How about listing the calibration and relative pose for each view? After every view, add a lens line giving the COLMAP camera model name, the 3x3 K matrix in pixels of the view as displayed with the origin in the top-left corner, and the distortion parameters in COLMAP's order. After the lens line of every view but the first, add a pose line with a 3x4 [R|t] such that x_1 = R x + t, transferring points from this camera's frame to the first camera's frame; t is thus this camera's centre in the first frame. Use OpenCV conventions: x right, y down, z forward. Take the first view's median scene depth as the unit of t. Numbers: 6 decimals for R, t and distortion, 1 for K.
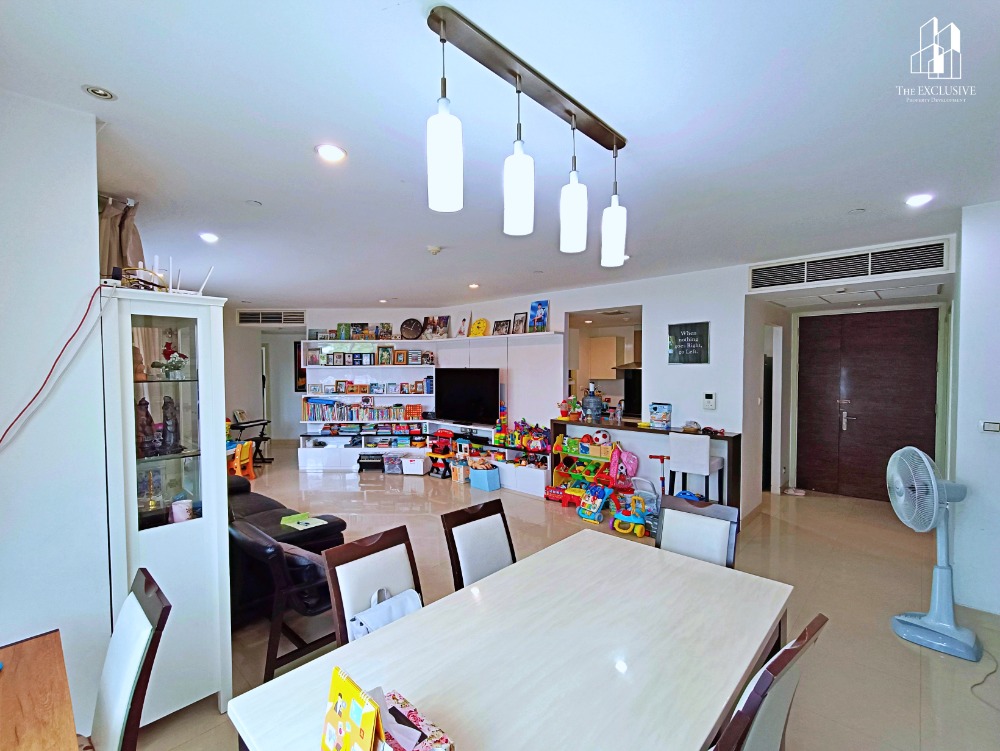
lens RADIAL K [[454.3, 0, 497.2], [0, 454.3, 376.4], [0, 0, 1]] dist [-0.003478, -0.000144]
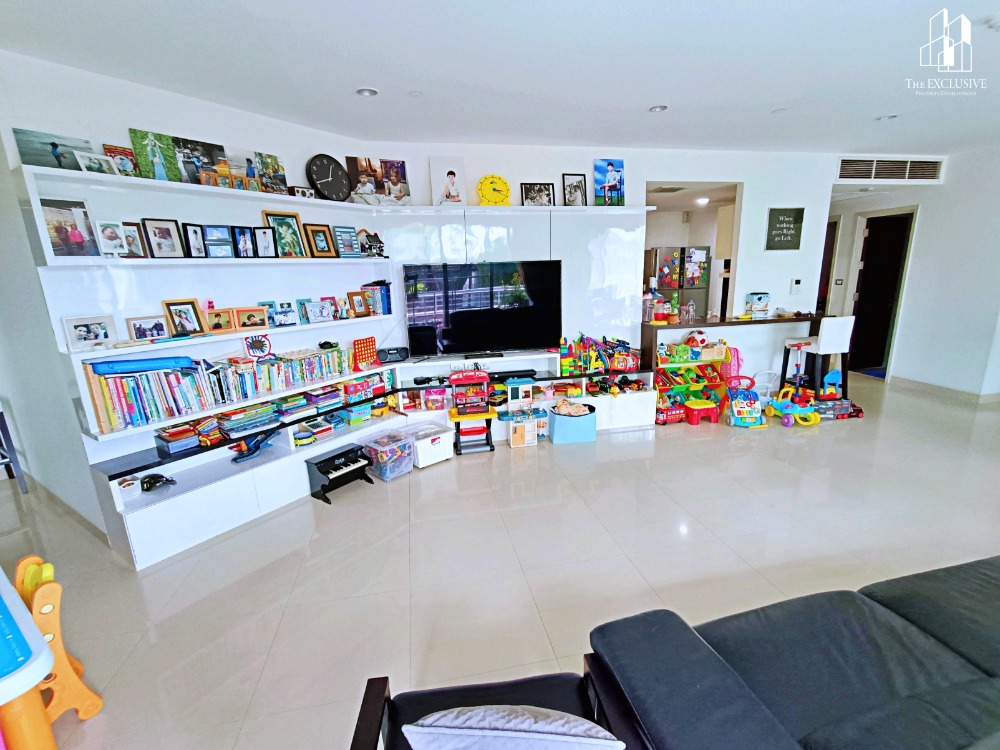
lens RADIAL K [[454.3, 0, 505.7], [0, 454.3, 381.1], [0, 0, 1]] dist [-0.003478, -0.000144]
pose [[0.572503, -0.206464, 0.793481, -0.510065], [0.044212, 0.974141, 0.221572, 0.002768], [-0.818709, -0.091769, 0.566827, 0.585972]]
